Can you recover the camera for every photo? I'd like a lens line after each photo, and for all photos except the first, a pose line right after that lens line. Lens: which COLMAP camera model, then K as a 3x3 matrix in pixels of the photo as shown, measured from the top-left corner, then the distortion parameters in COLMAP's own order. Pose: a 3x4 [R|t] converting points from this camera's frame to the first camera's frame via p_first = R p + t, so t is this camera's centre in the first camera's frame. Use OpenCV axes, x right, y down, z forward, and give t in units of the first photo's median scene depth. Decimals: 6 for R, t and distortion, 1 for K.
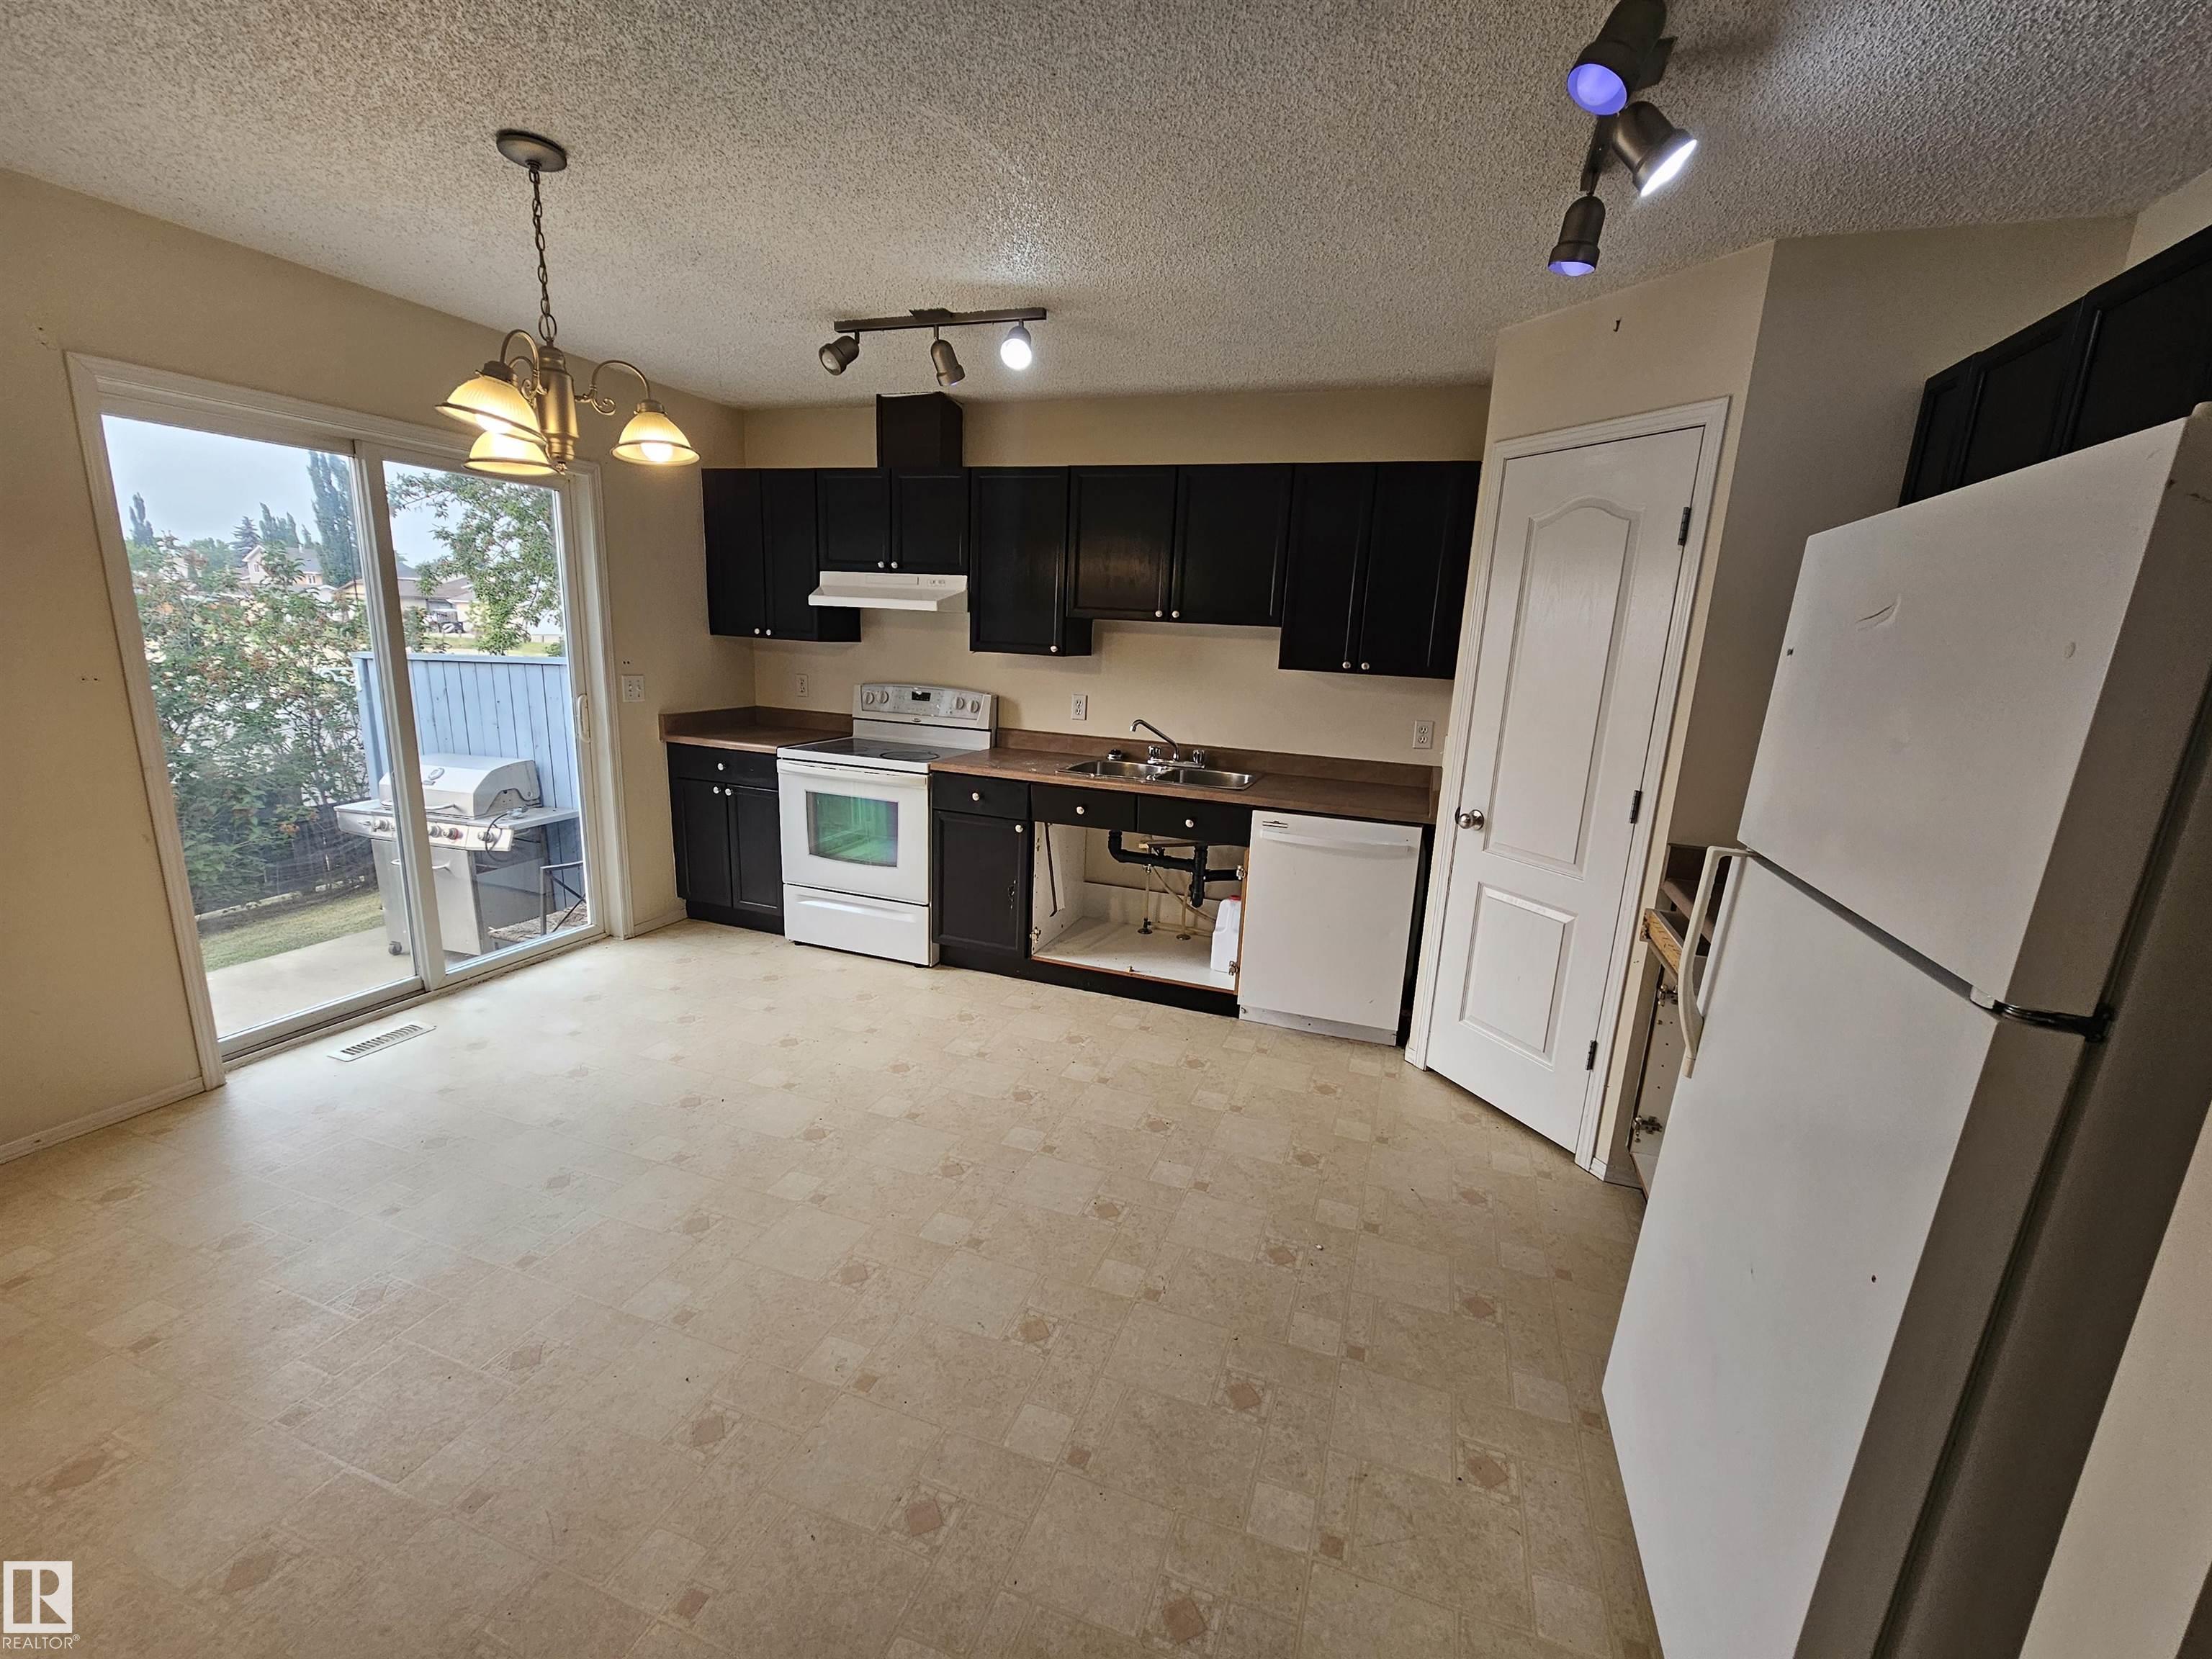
lens RADIAL K [[906.0, 0, 1118.1], [0, 906.0, 846.9], [0, 0, 1]] dist [-0.002180, 0.000357]
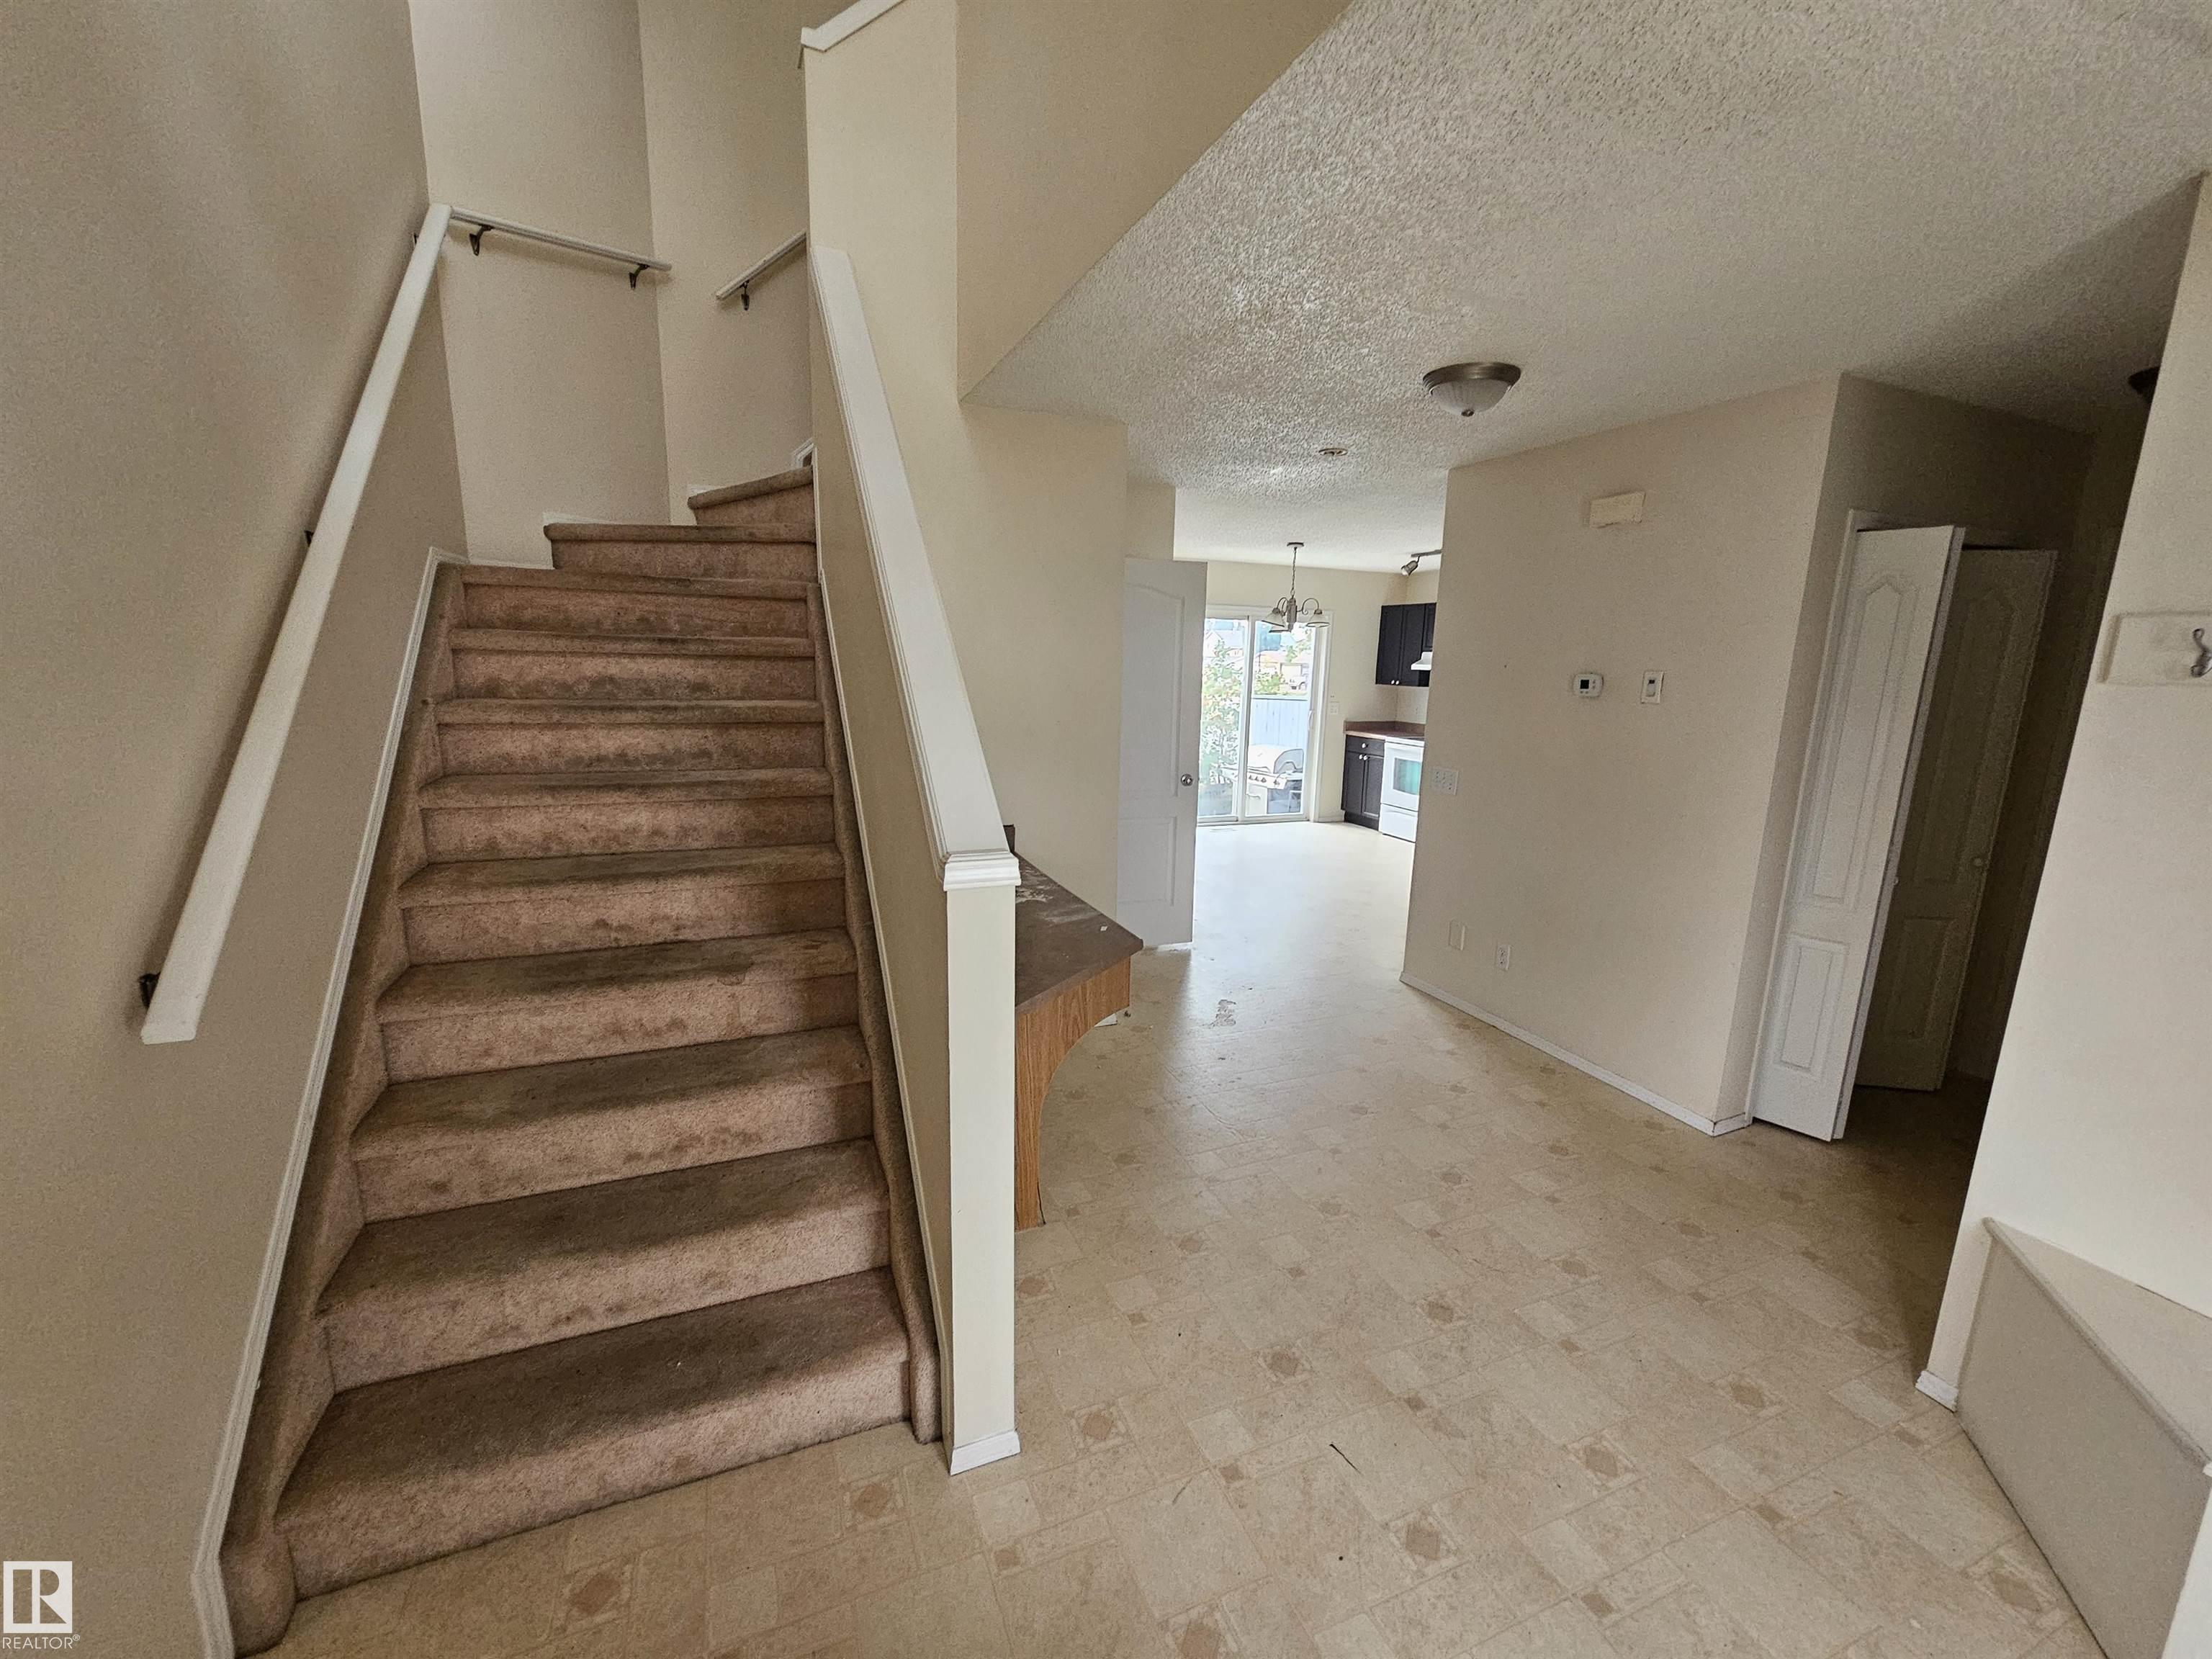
lens RADIAL K [[906.0, 0, 1117.4], [0, 906.0, 828.4], [0, 0, 1]] dist [-0.002180, 0.000357]
pose [[0.668642, 0.103447, -0.736354, 0.784611], [-0.158606, 0.987328, -0.005316, 0.212737], [0.726473, 0.120344, 0.676576, -0.856617]]
